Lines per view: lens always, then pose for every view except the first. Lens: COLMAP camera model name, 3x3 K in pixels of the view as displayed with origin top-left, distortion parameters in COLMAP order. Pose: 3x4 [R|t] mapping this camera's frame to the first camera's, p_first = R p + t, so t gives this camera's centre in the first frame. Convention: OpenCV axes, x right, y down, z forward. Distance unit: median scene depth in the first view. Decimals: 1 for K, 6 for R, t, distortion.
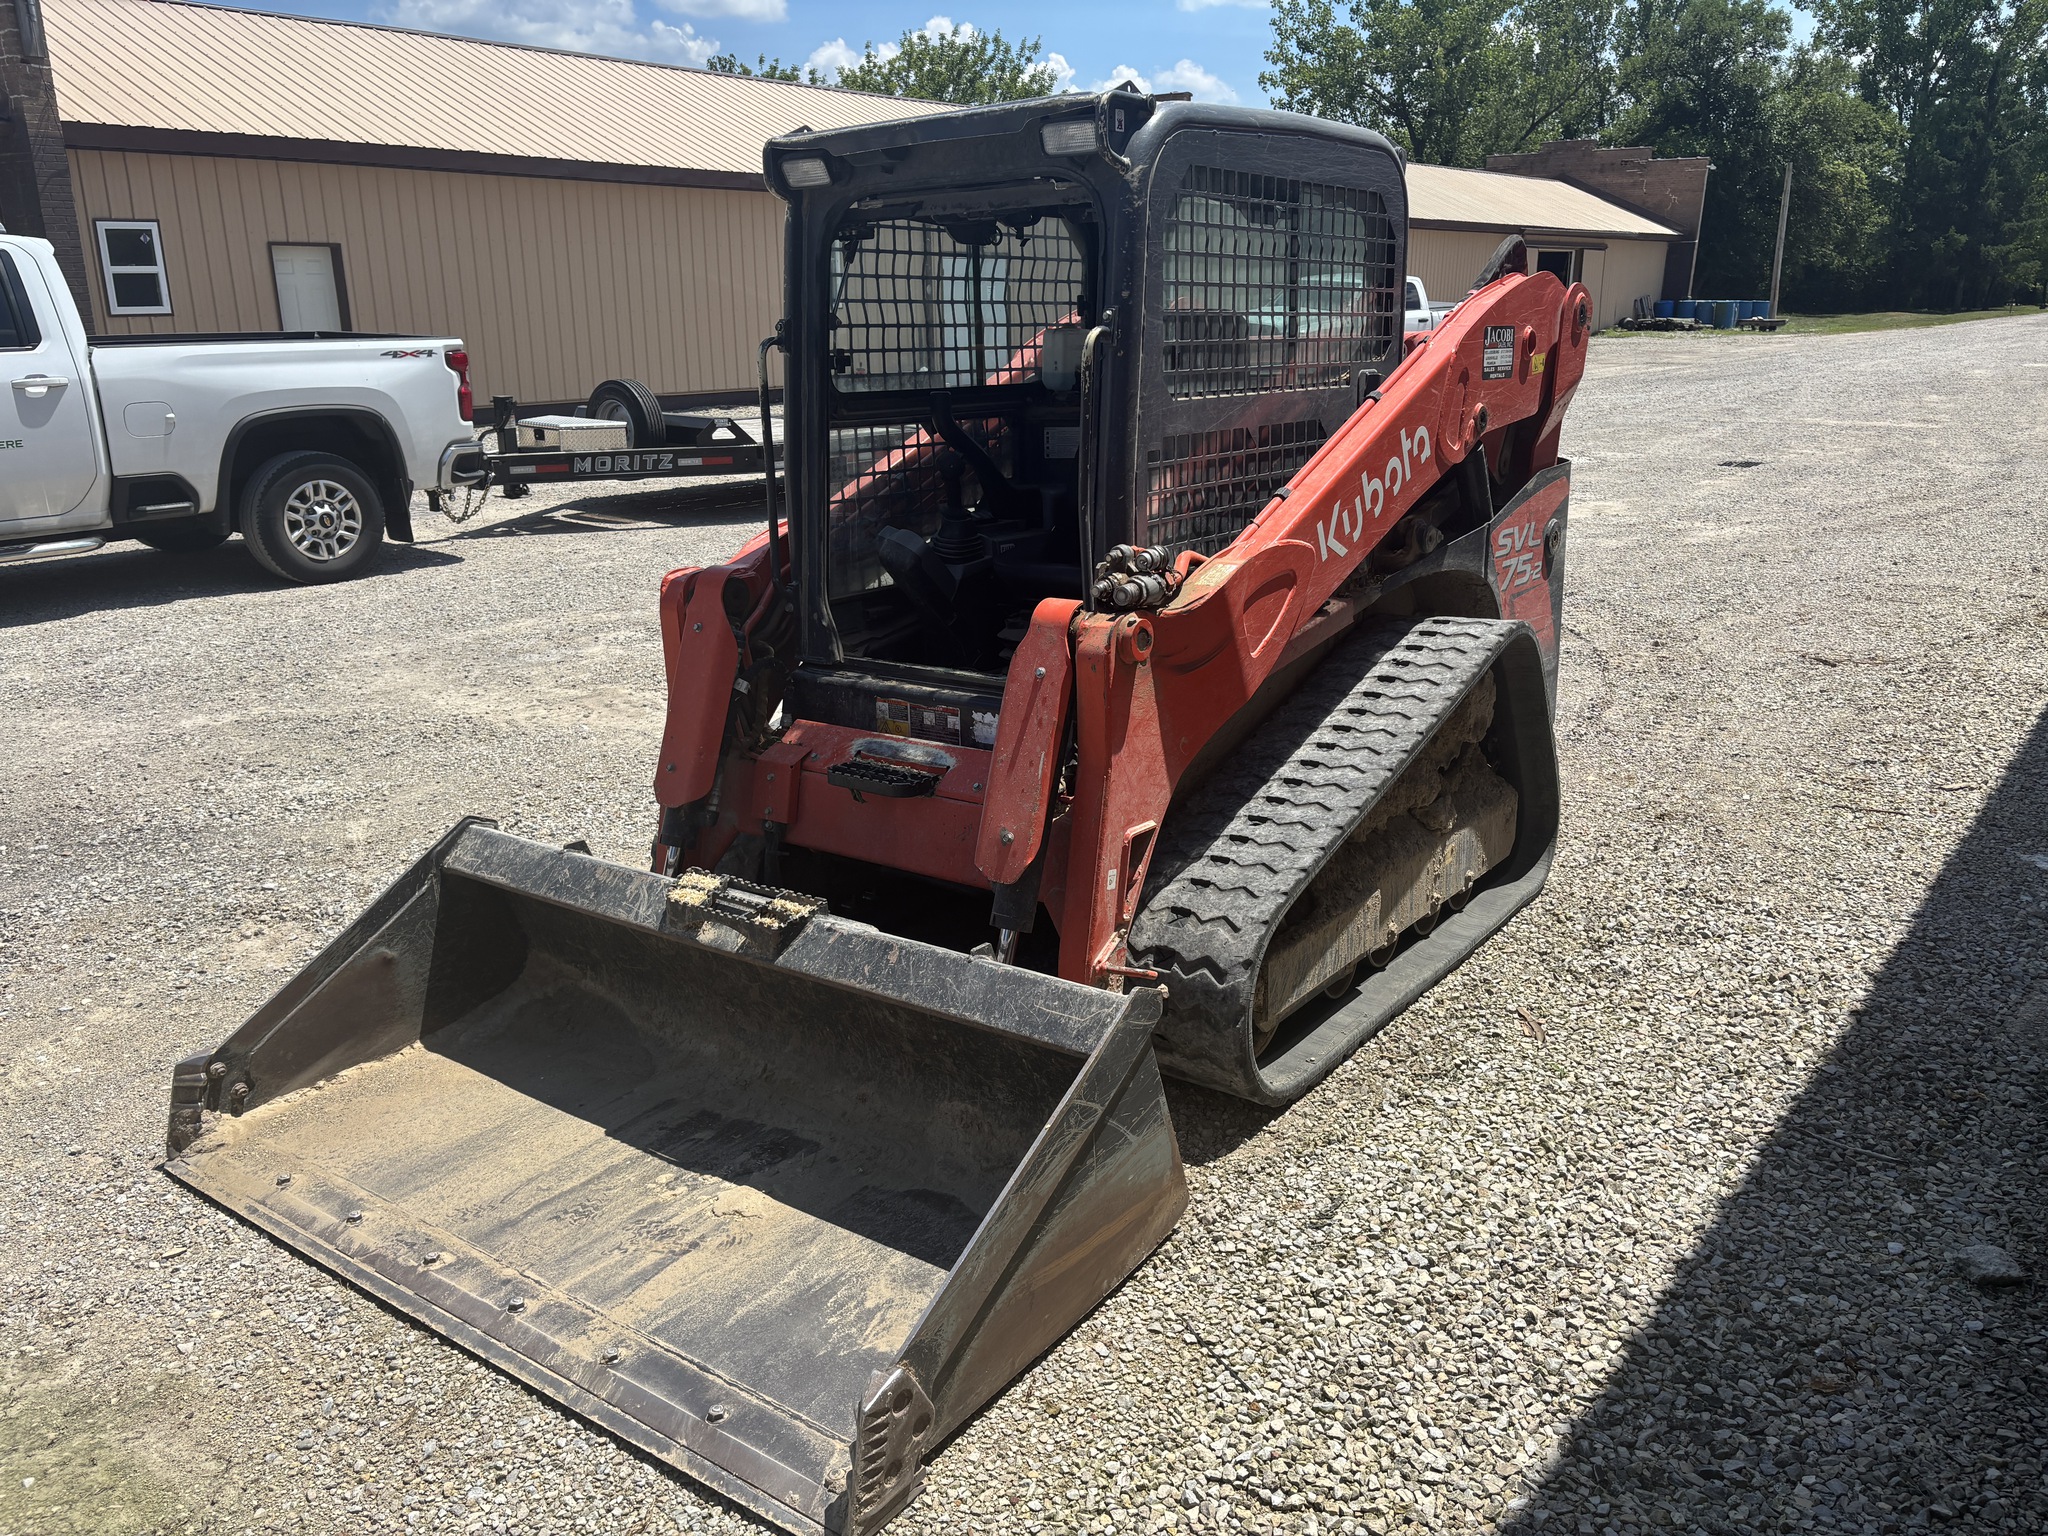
lens RADIAL K [[1553.7, 0, 1024.0], [0, 1553.7, 768.0], [0, 0, 1]] dist [0.048454, -0.055685]
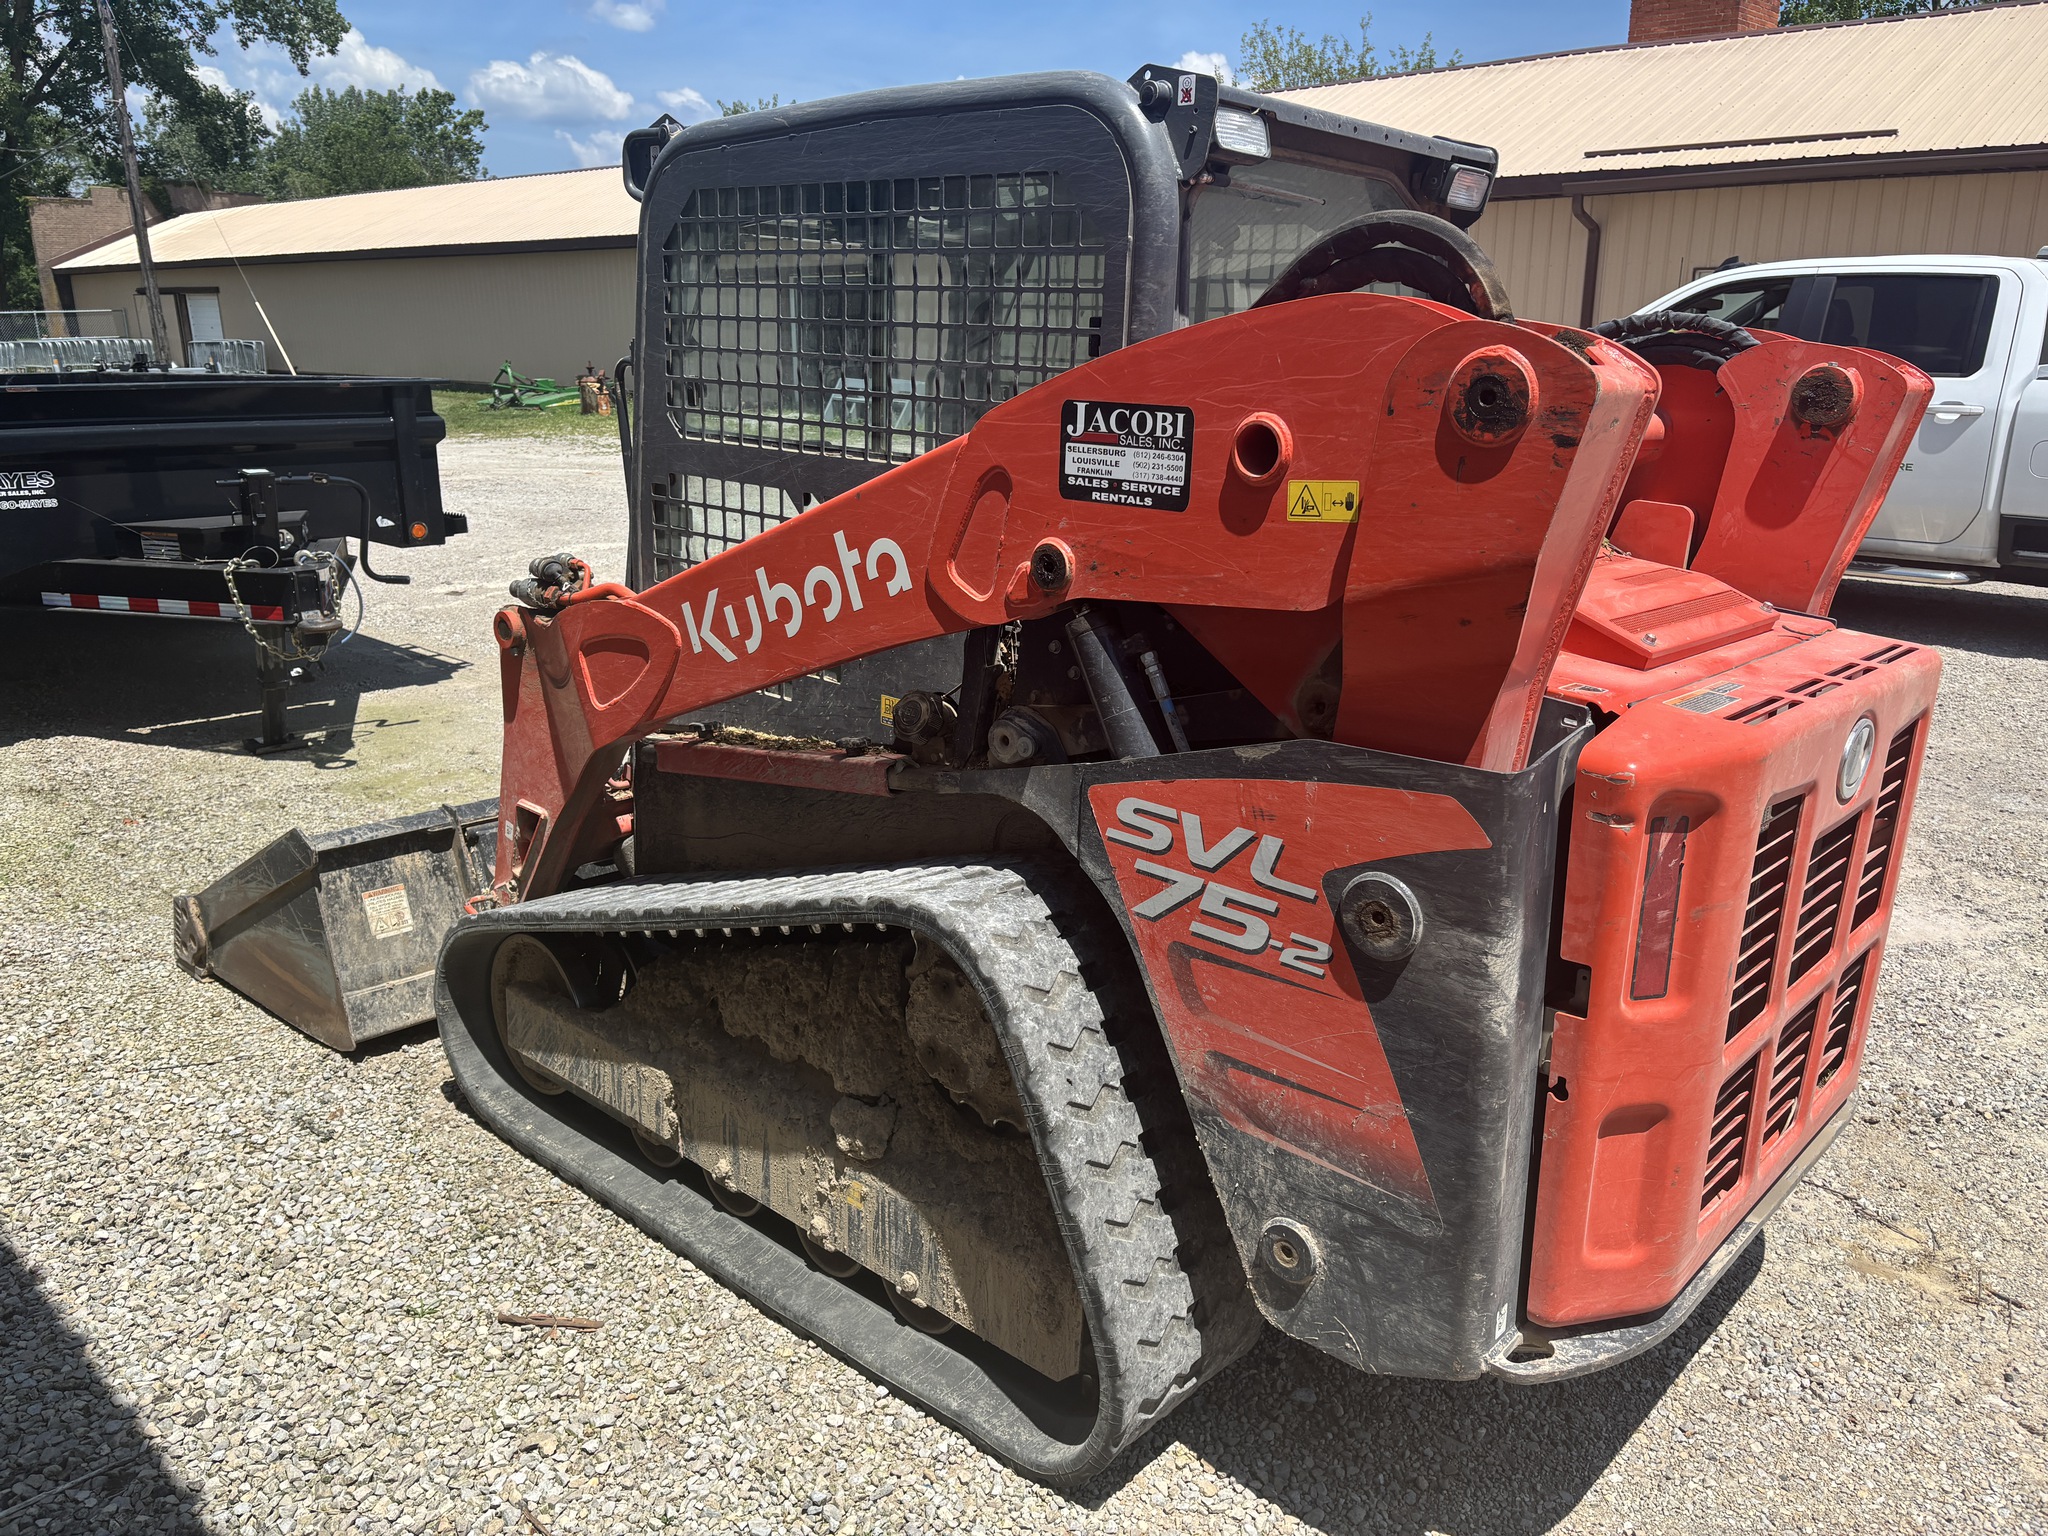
lens RADIAL K [[1551.2, 0, 1029.0], [0, 1551.2, 751.5], [0, 0, 1]] dist [0.057806, -0.066745]
pose [[-0.096234, 0.271167, -0.957710, 0.935298], [-0.290904, 0.912503, 0.287598, -0.356198], [0.951900, 0.306278, -0.008930, 1.131552]]
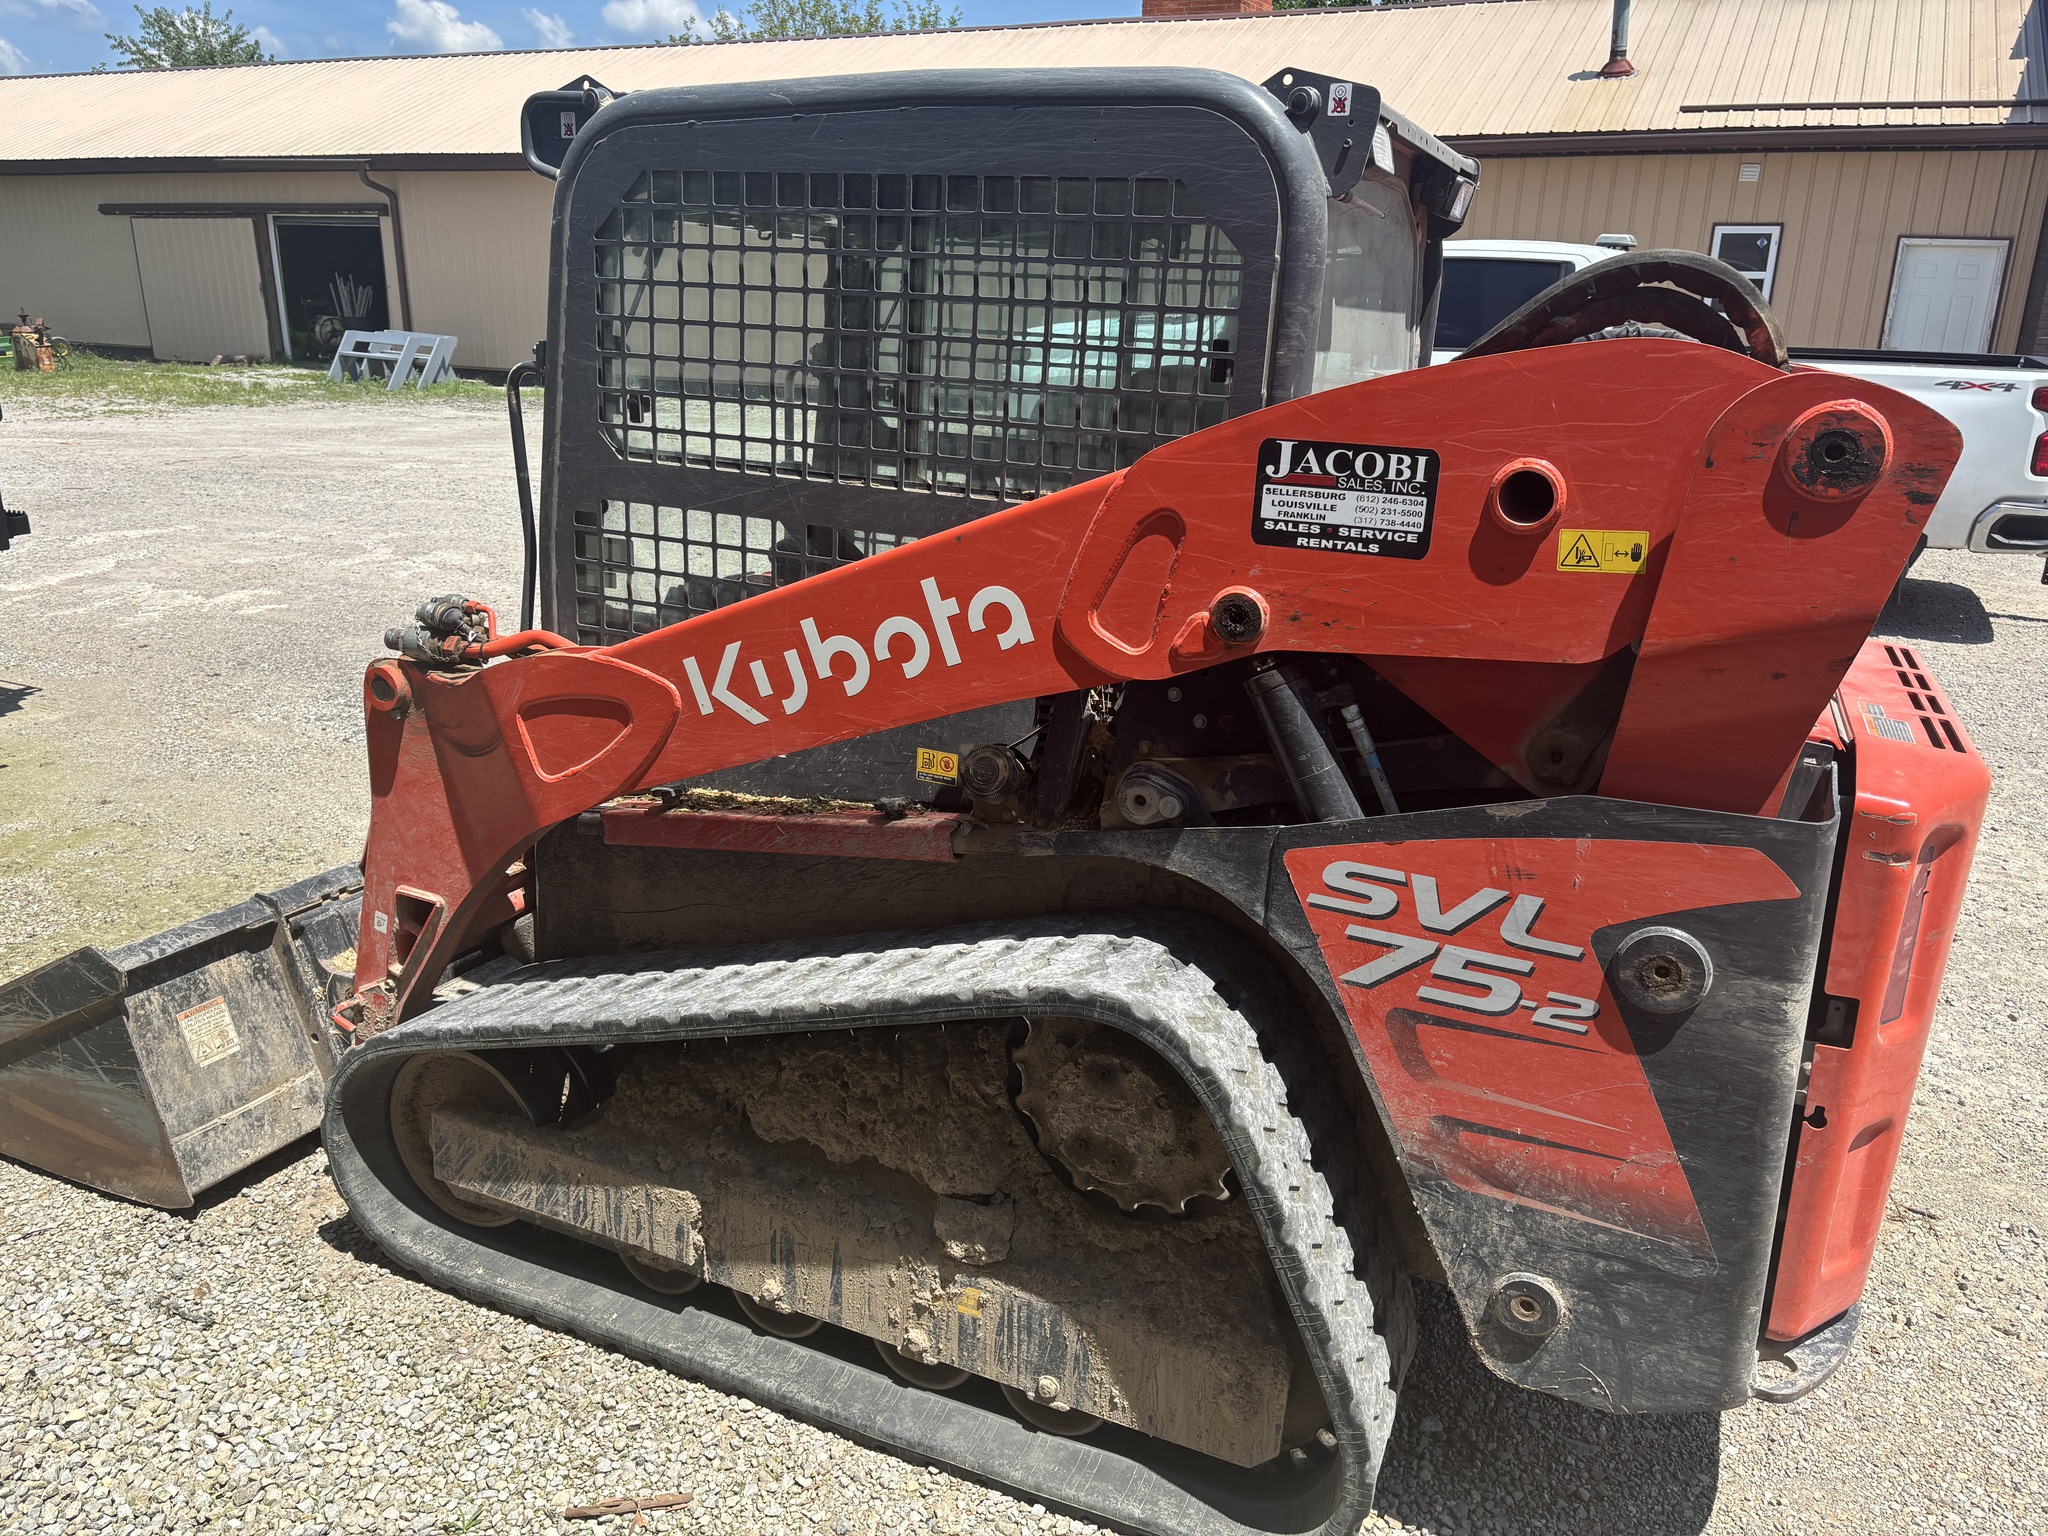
lens RADIAL K [[1543.7, 0, 1019.8], [0, 1543.7, 774.9], [0, 0, 1]] dist [0.022165, 0.006749]
pose [[0.206322, 0.308789, -0.928483, 0.850175], [-0.305630, 0.921760, 0.238638, -0.305872], [0.929528, 0.234535, 0.284555, 0.890186]]
